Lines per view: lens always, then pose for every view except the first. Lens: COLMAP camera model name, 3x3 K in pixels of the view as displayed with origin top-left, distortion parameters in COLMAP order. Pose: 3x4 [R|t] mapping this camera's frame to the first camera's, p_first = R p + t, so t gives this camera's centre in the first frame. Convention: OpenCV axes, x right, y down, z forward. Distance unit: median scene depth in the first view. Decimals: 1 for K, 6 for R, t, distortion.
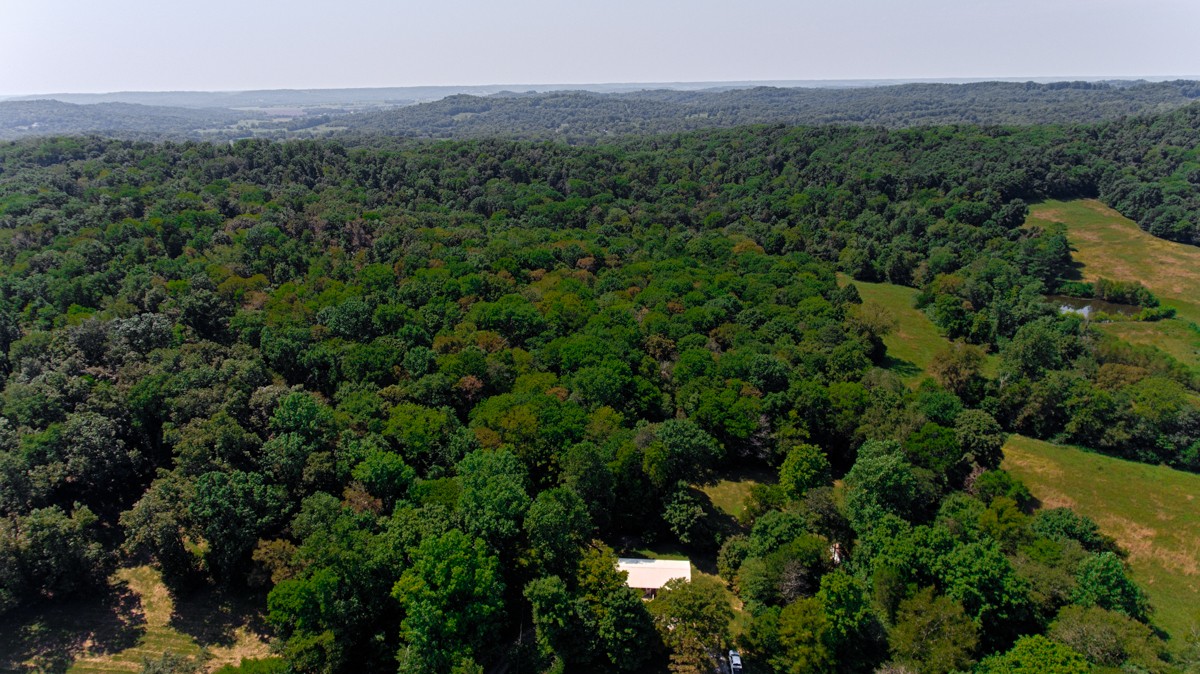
lens RADIAL K [[715.6, 0, 609.0], [0, 715.6, 330.7], [0, 0, 1]] dist [0.003205, -0.003715]
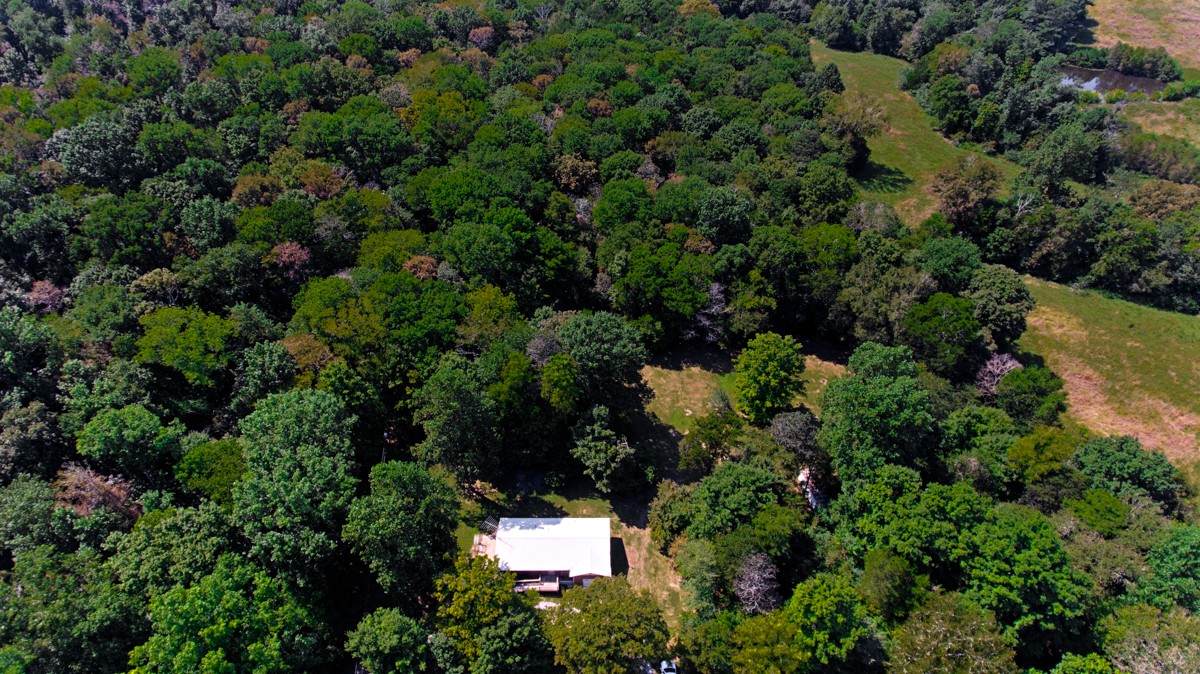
lens RADIAL K [[715.6, 0, 607.4], [0, 715.6, 331.7], [0, 0, 1]] dist [0.003205, -0.003715]
pose [[0.996915, -0.037883, 0.068735, 0.055884], [0.013241, 0.944418, 0.328479, -0.074947], [-0.077359, -0.326556, 0.942007, 0.315889]]
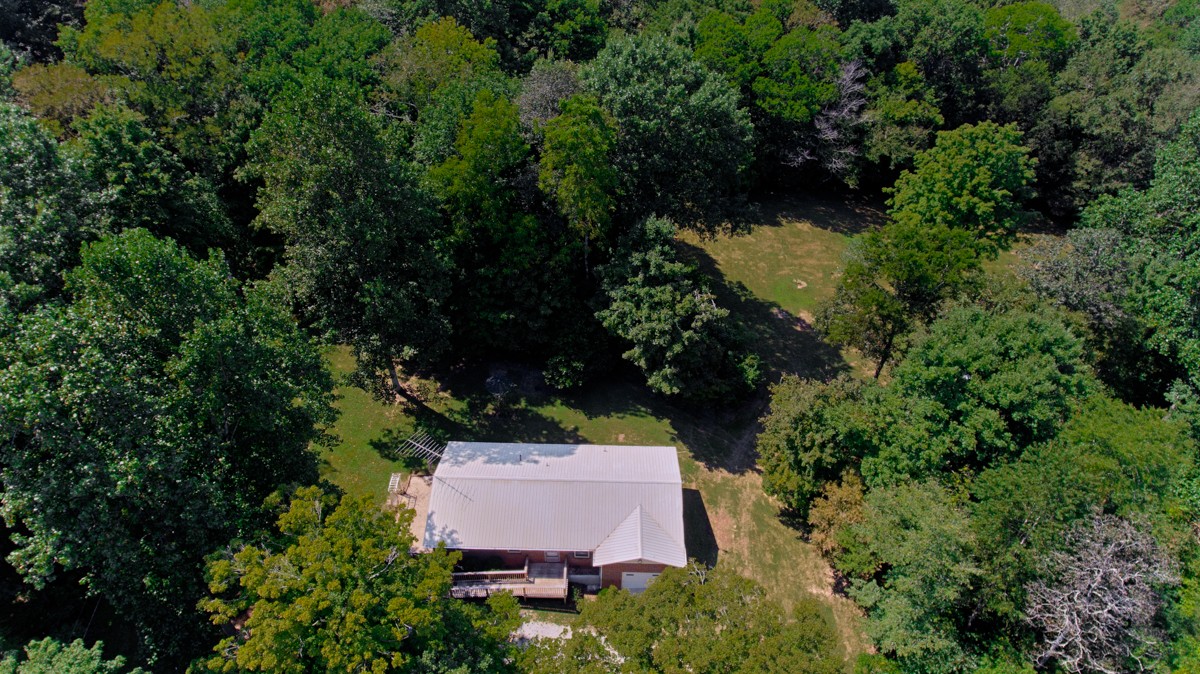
lens RADIAL K [[715.6, 0, 607.8], [0, 715.6, 331.6], [0, 0, 1]] dist [0.003205, -0.003715]
pose [[0.998256, -0.017012, 0.056532, 0.050206], [-0.002722, 0.943297, 0.331939, 0.127883], [-0.058973, -0.331513, 0.941606, 0.572744]]
